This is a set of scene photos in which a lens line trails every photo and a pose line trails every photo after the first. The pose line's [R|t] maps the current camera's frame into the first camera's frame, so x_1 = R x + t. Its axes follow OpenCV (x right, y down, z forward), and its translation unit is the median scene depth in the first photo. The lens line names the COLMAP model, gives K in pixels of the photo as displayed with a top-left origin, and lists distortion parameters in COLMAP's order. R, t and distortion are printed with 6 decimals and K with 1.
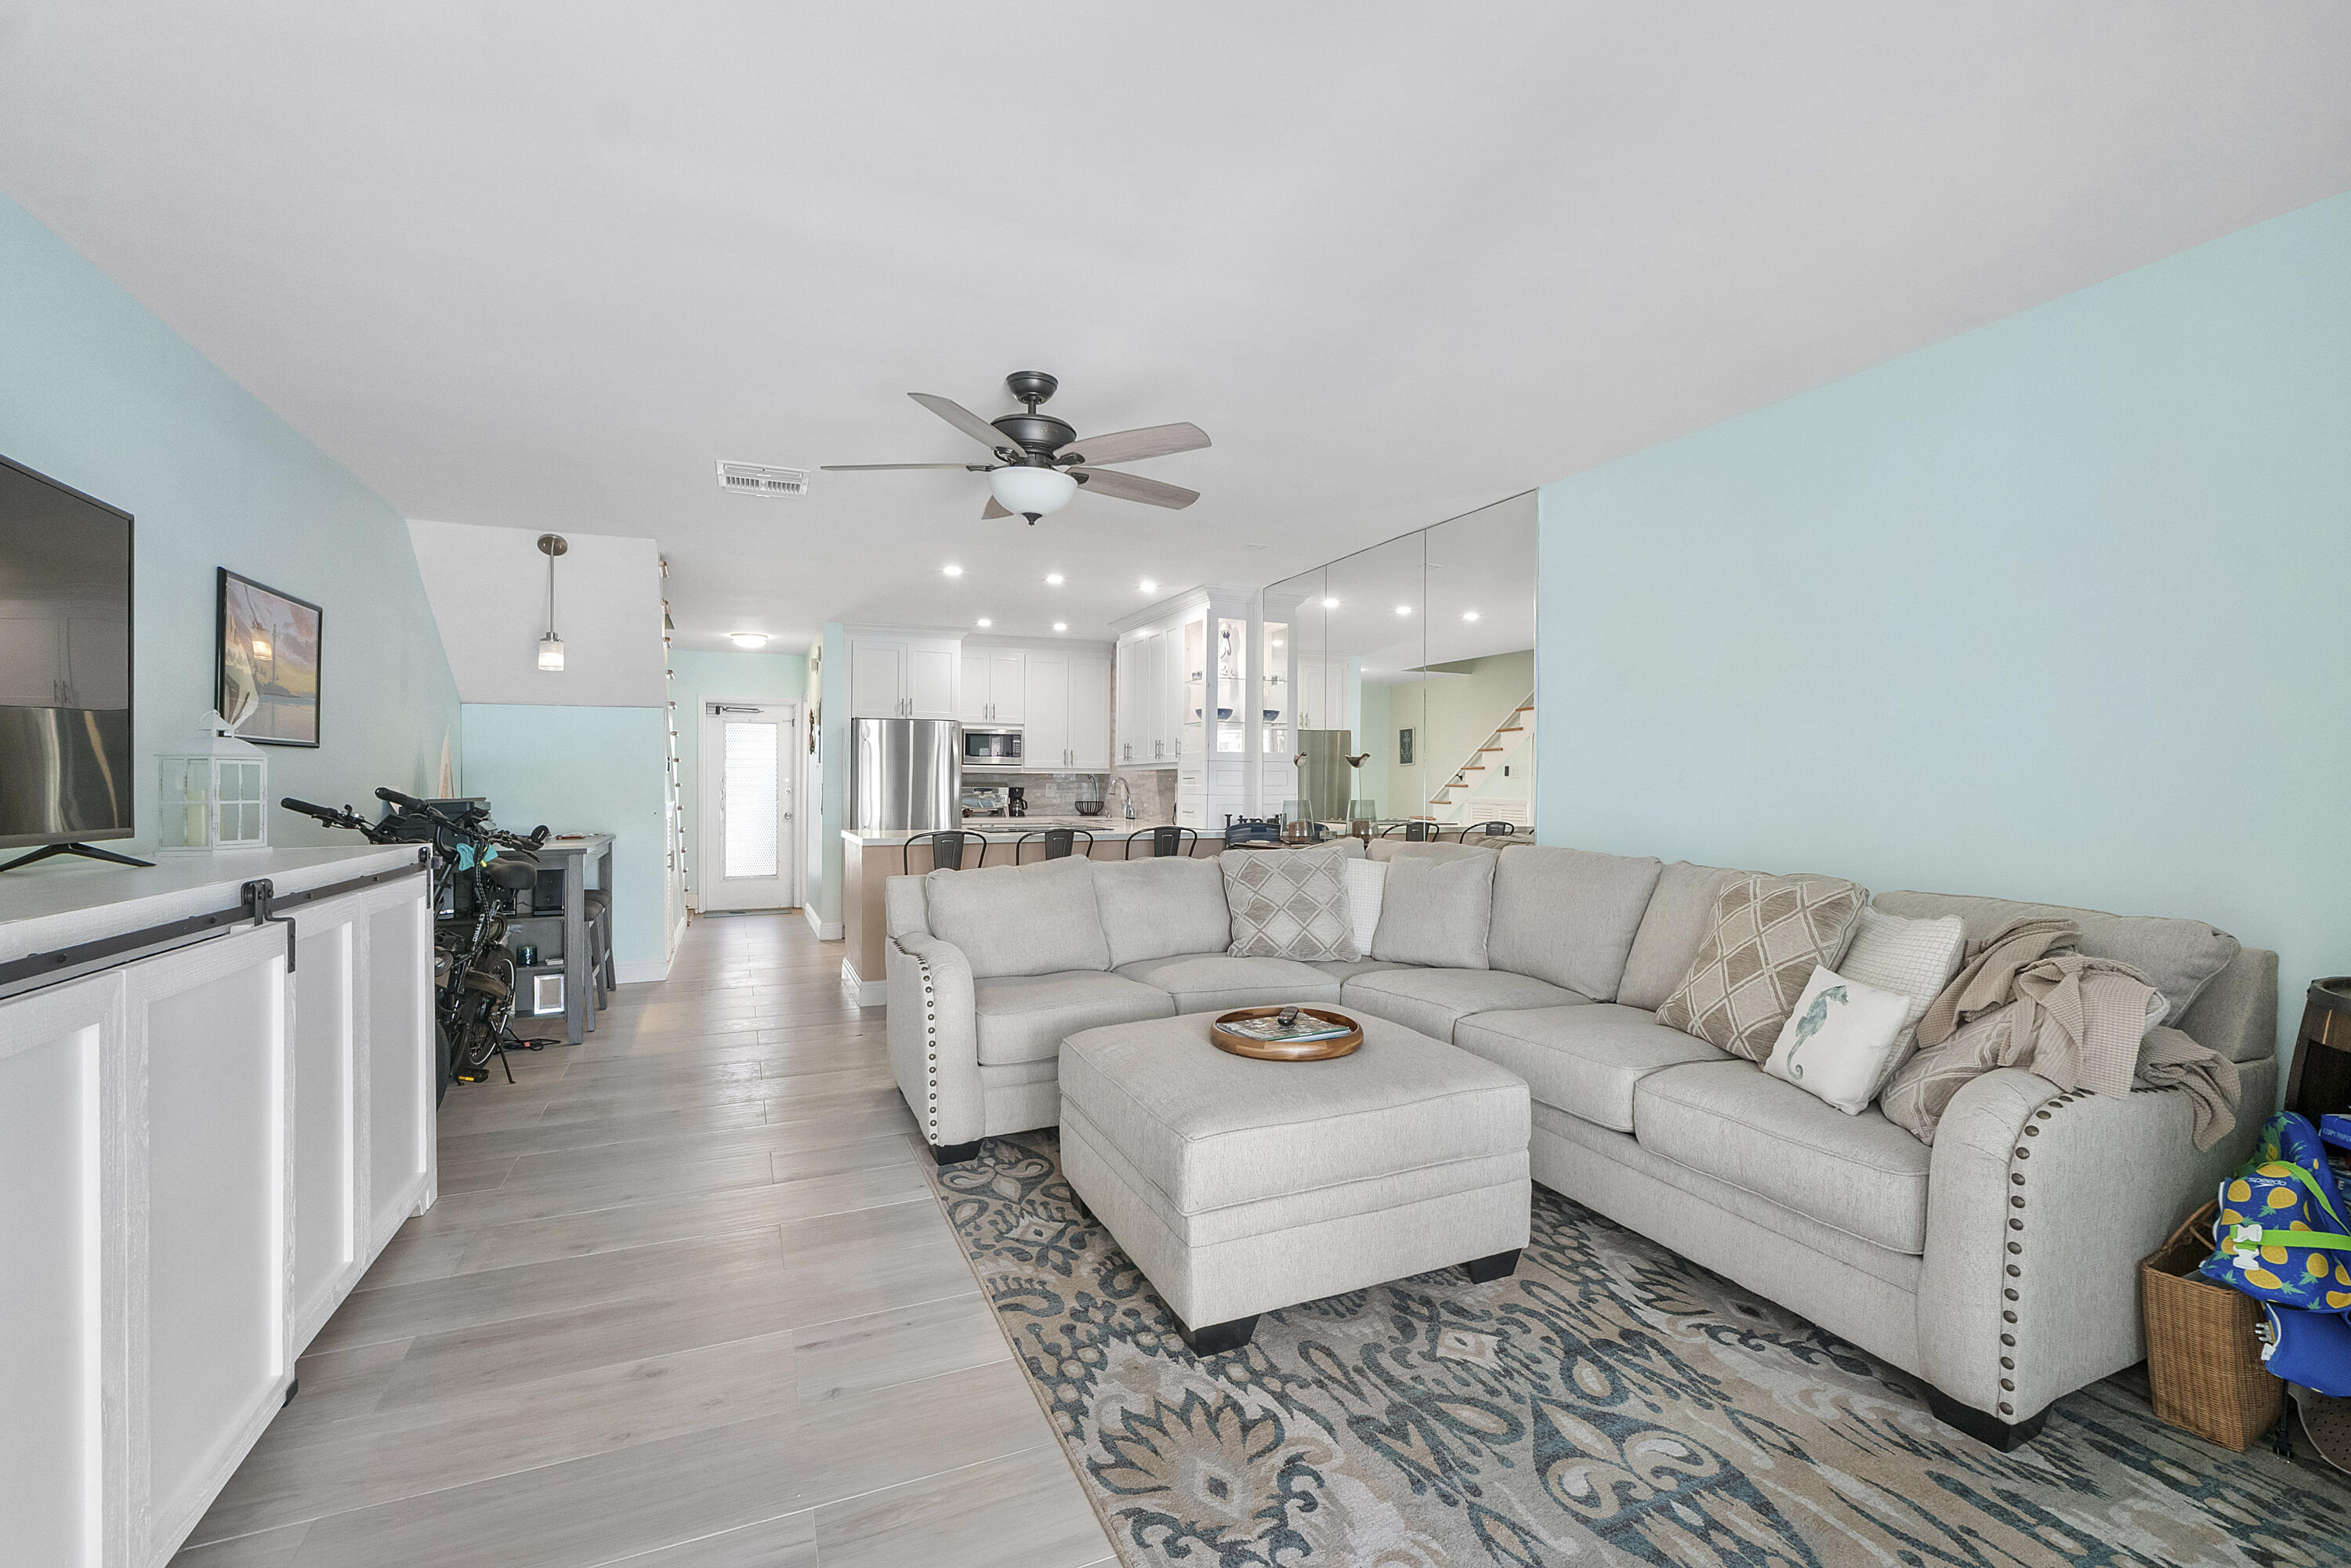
lens RADIAL K [[1003.3, 0, 1165.4], [0, 1003.3, 781.2], [0, 0, 1]] dist [-0.005123, -0.000425]
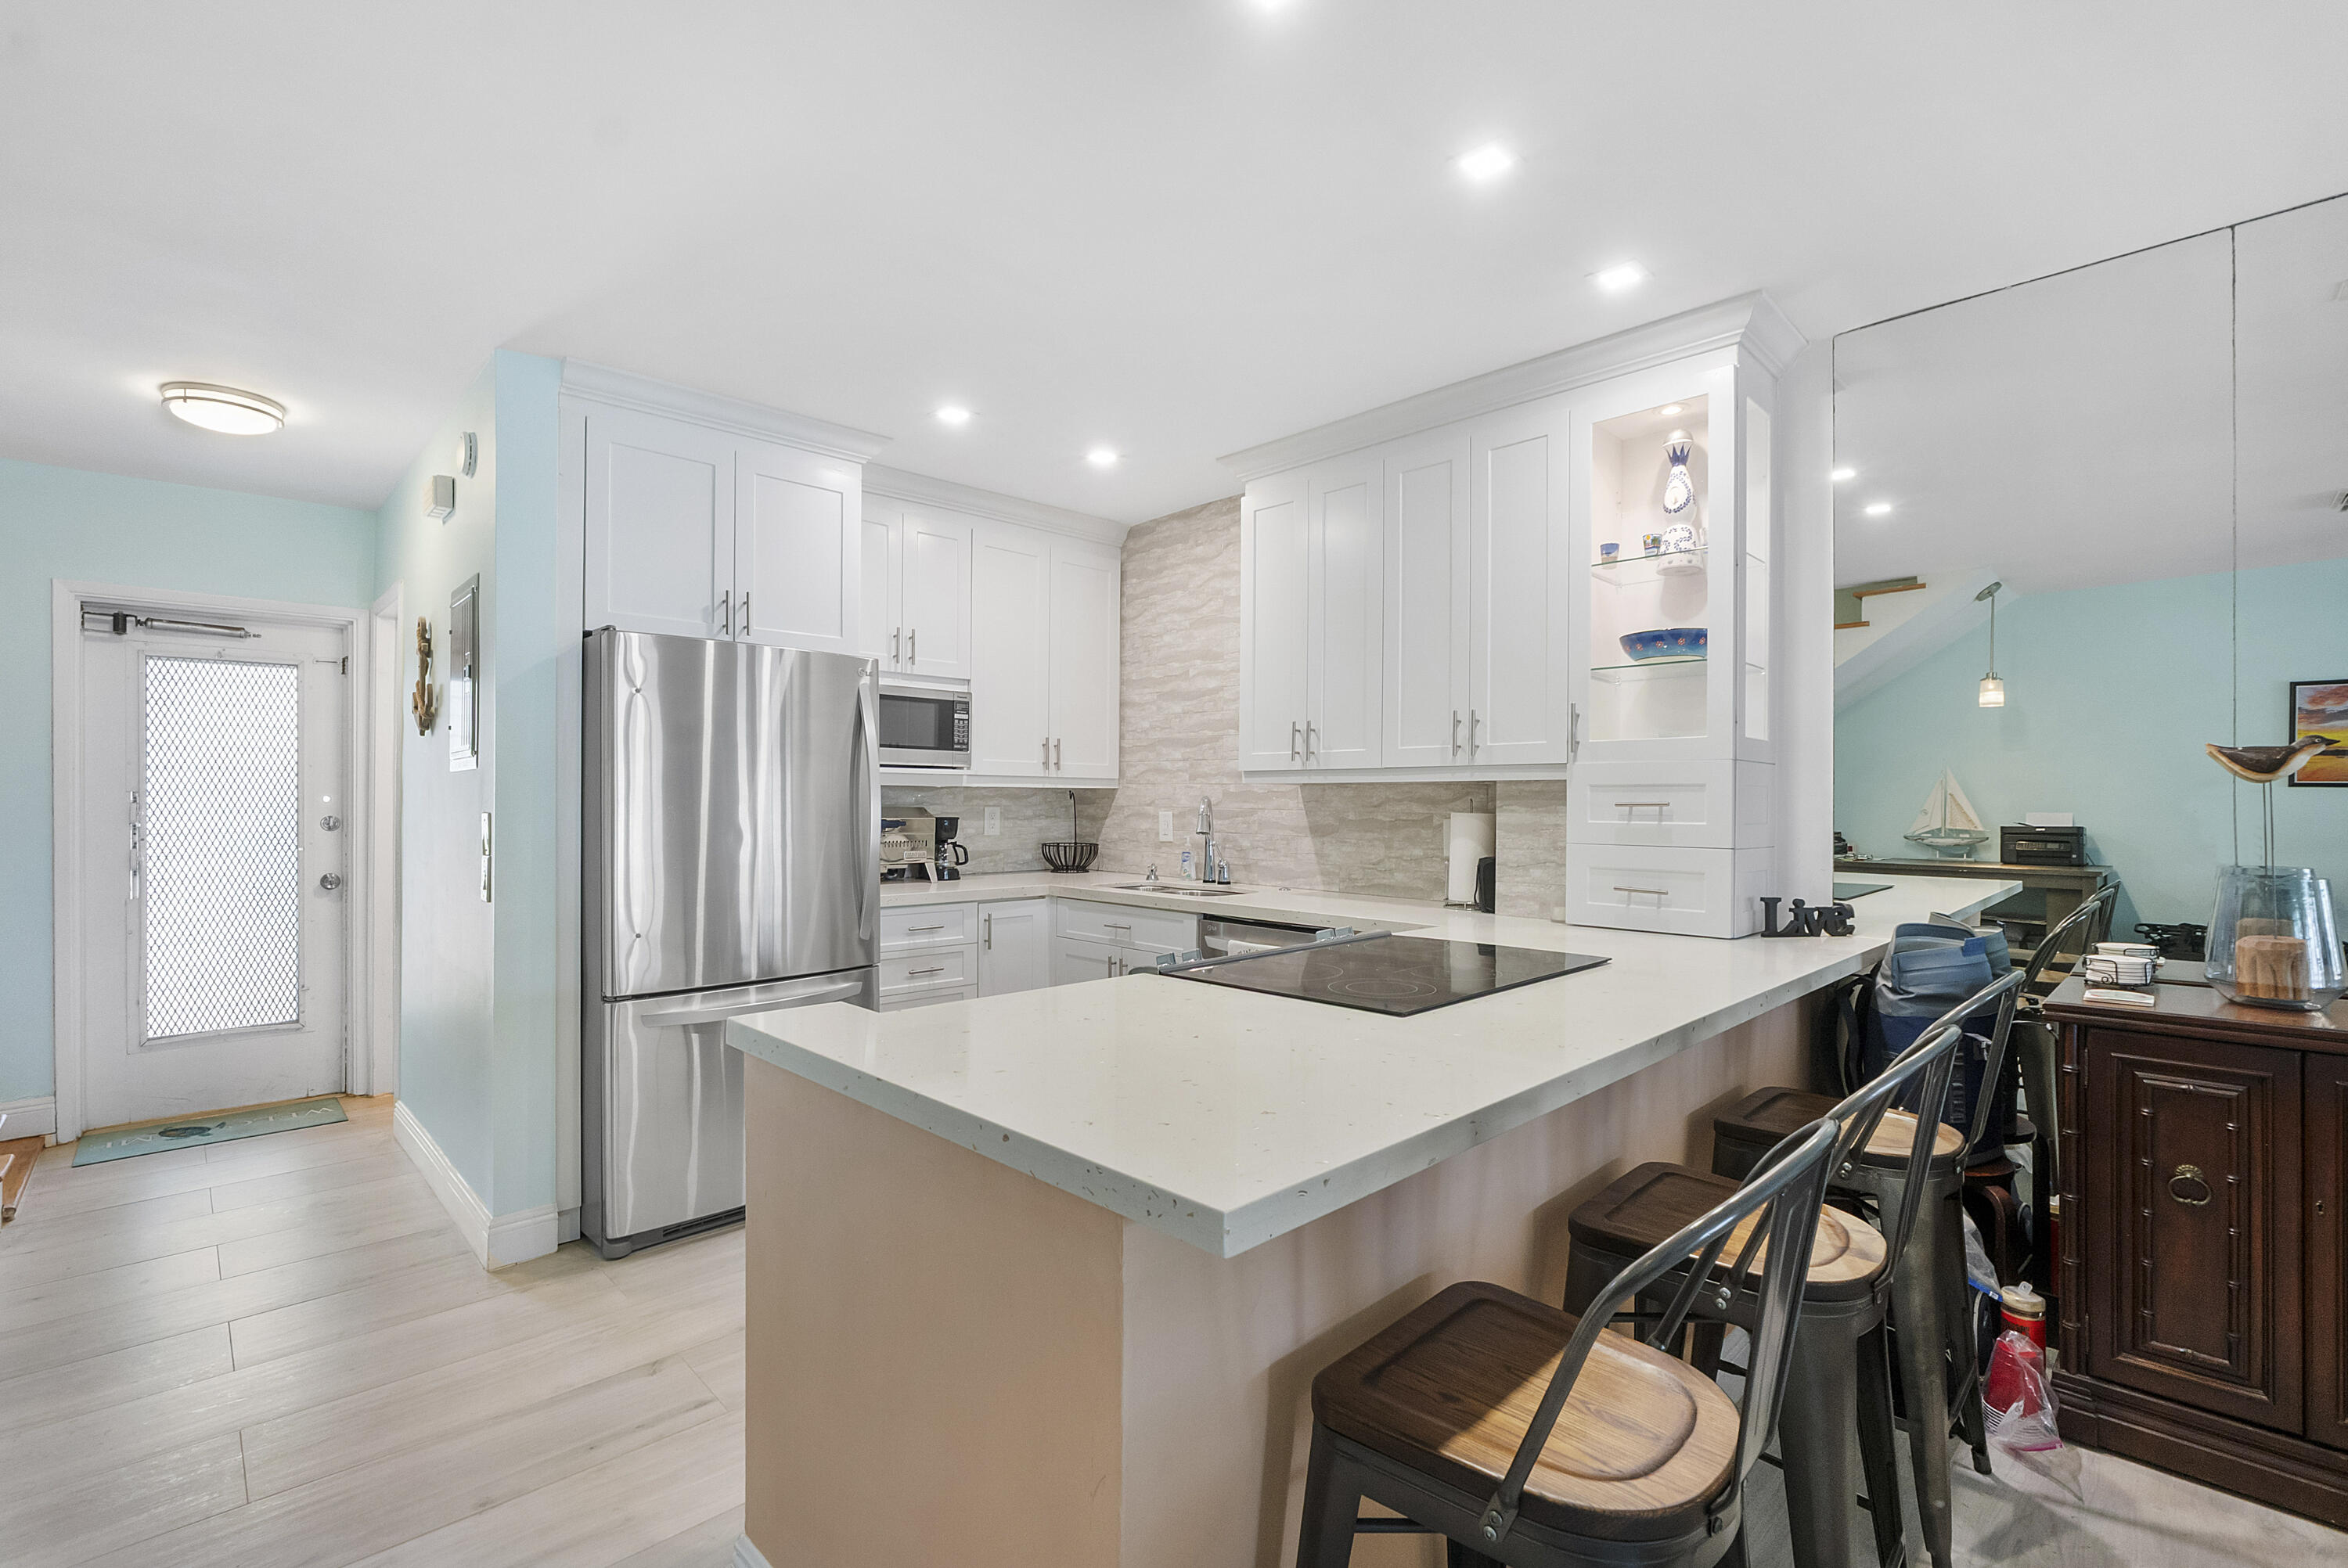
lens RADIAL K [[1033.7, 0, 1168.2], [0, 1033.7, 796.1], [0, 0, 1]] dist [-0.006356, 0.000056]
pose [[0.934313, 0.003662, 0.356435, -0.738664], [-0.004202, 0.999991, 0.000743, -0.014362], [-0.356429, -0.002192, 0.934320, 1.717084]]
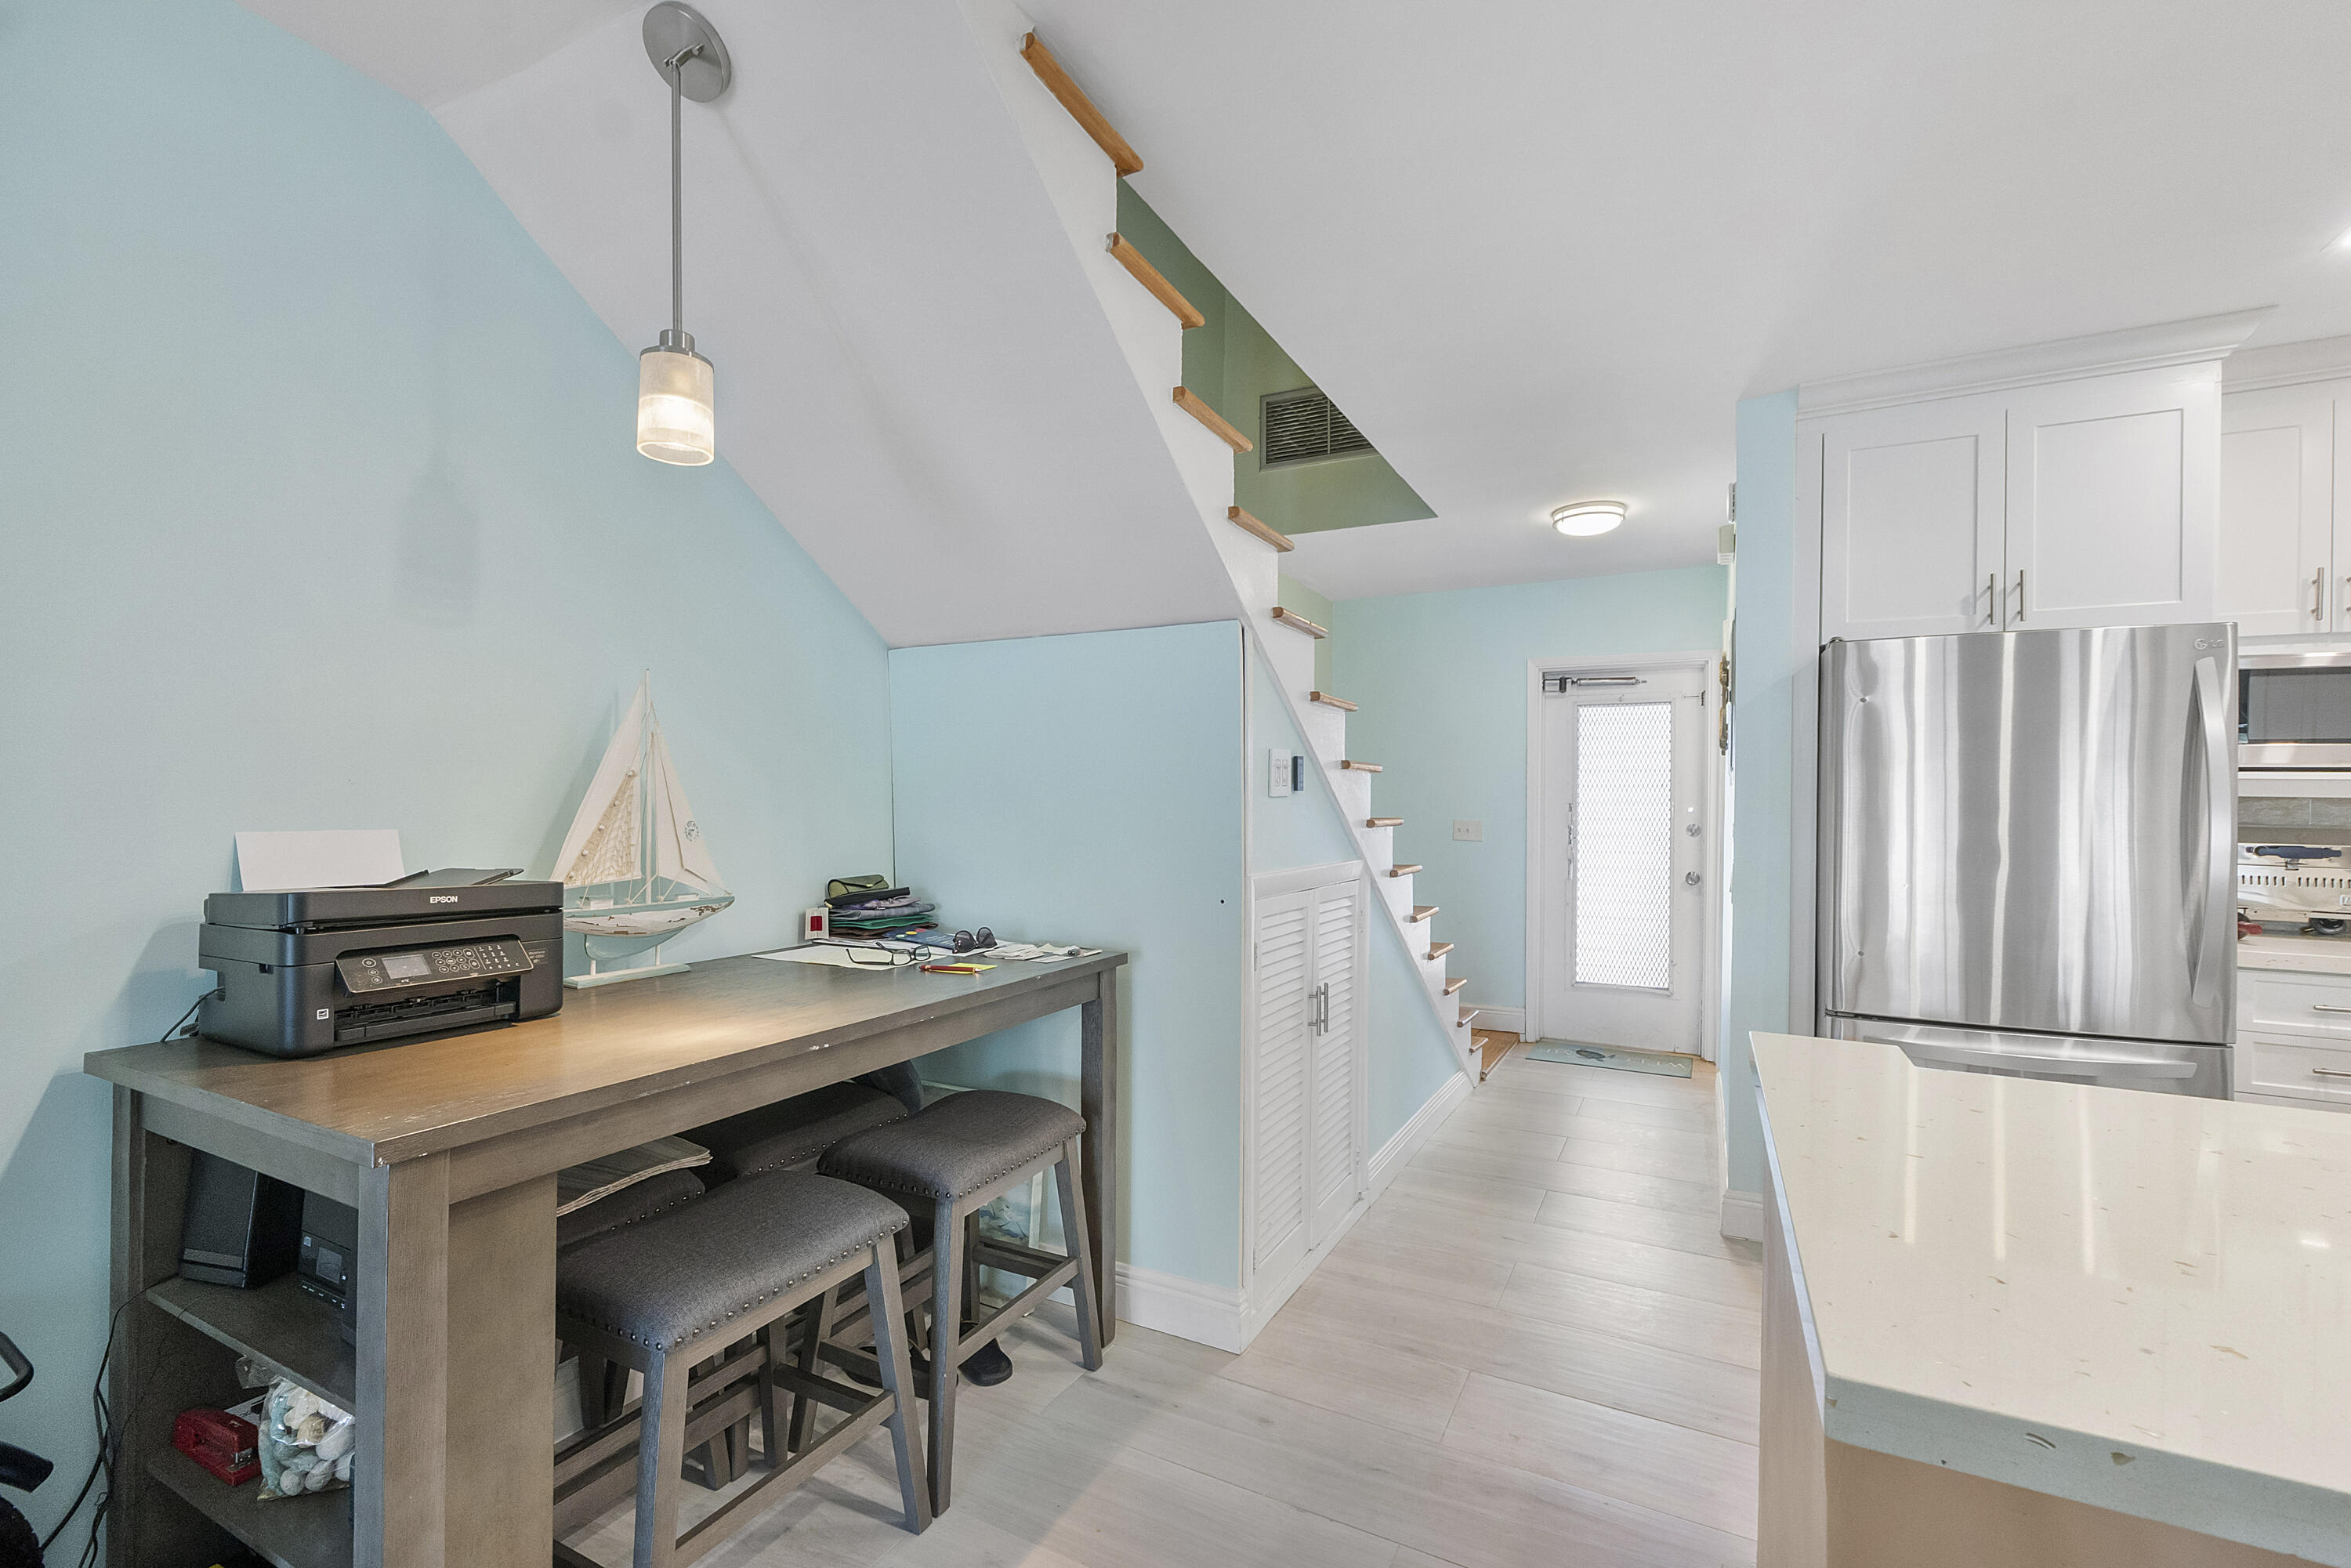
lens RADIAL K [[1003.3, 0, 1191.7], [0, 1003.3, 798.3], [0, 0, 1]] dist [-0.005123, -0.000425]
pose [[0.637339, 0.005201, -0.770566, -0.526052], [-0.009508, 0.999954, -0.001115, -0.014211], [0.770525, 0.008038, 0.637360, 1.752043]]
